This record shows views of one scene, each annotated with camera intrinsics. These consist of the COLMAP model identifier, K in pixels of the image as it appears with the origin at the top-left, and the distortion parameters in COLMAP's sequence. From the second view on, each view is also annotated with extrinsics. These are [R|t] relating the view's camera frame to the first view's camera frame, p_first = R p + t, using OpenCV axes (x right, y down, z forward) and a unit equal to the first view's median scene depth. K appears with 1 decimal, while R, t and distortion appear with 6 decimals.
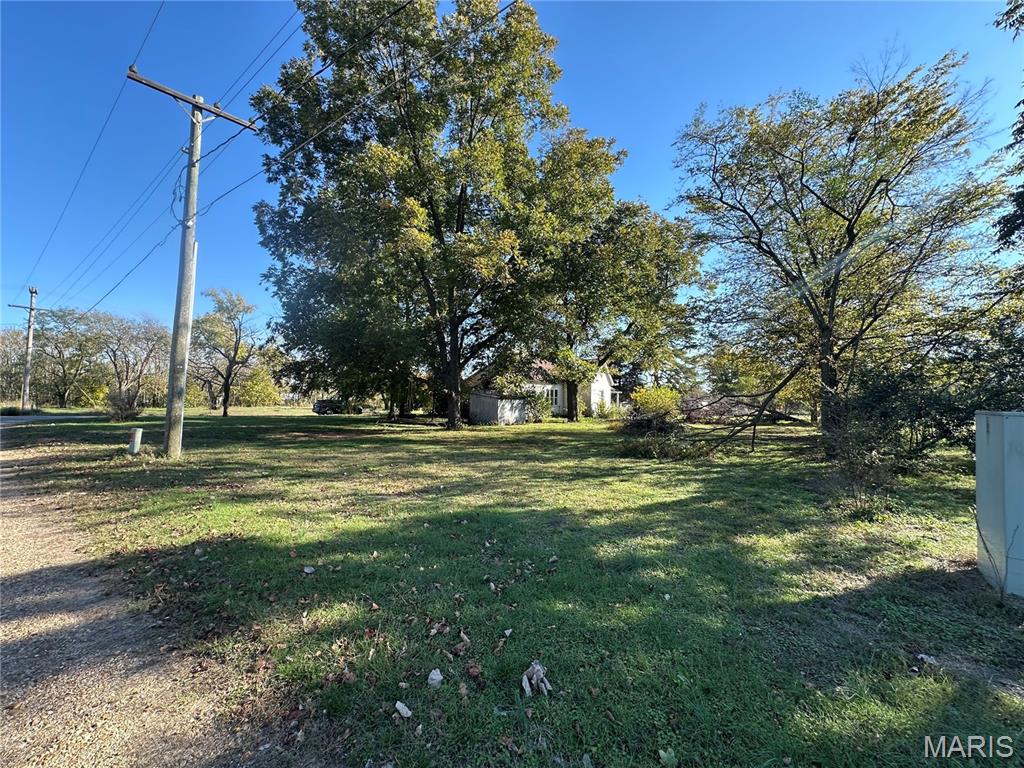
lens RADIAL K [[408.9, 0, 512.0], [0, 408.9, 386.5], [0, 0, 1]] dist [0.000859, -0.000323]
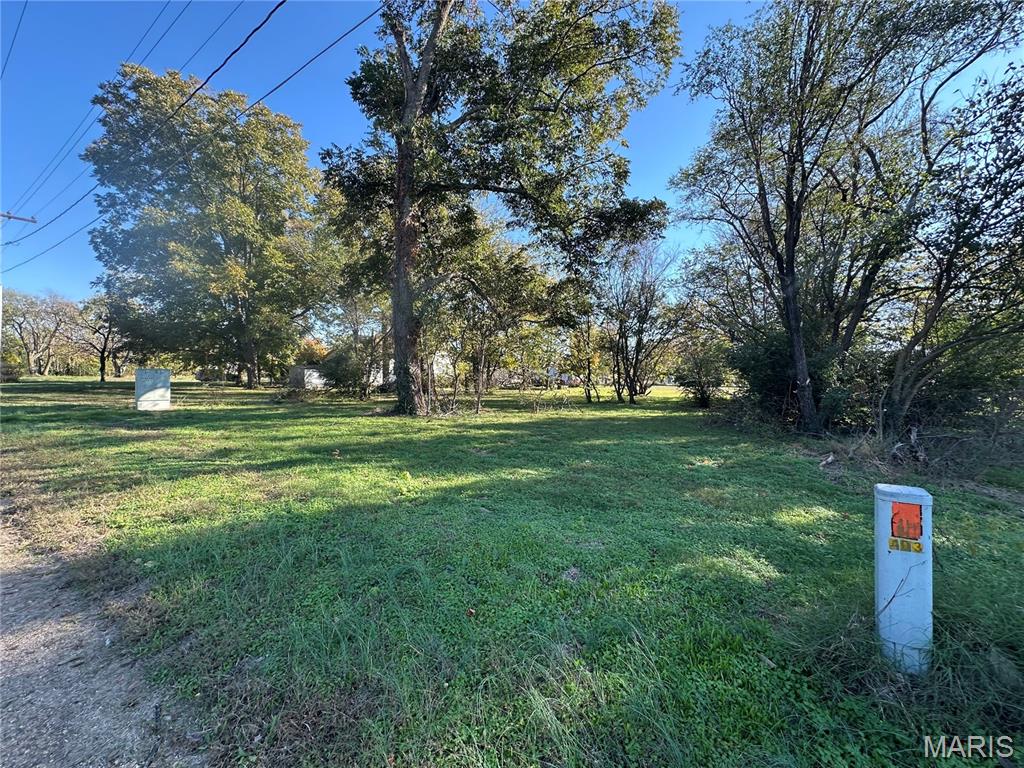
lens RADIAL K [[408.9, 0, 511.9], [0, 408.9, 383.0], [0, 0, 1]] dist [0.000859, -0.000323]
pose [[0.997173, 0.001493, 0.075131, 0.711632], [-0.006122, 0.998094, 0.061414, -0.013857], [-0.074896, -0.061700, 0.995281, -0.540656]]
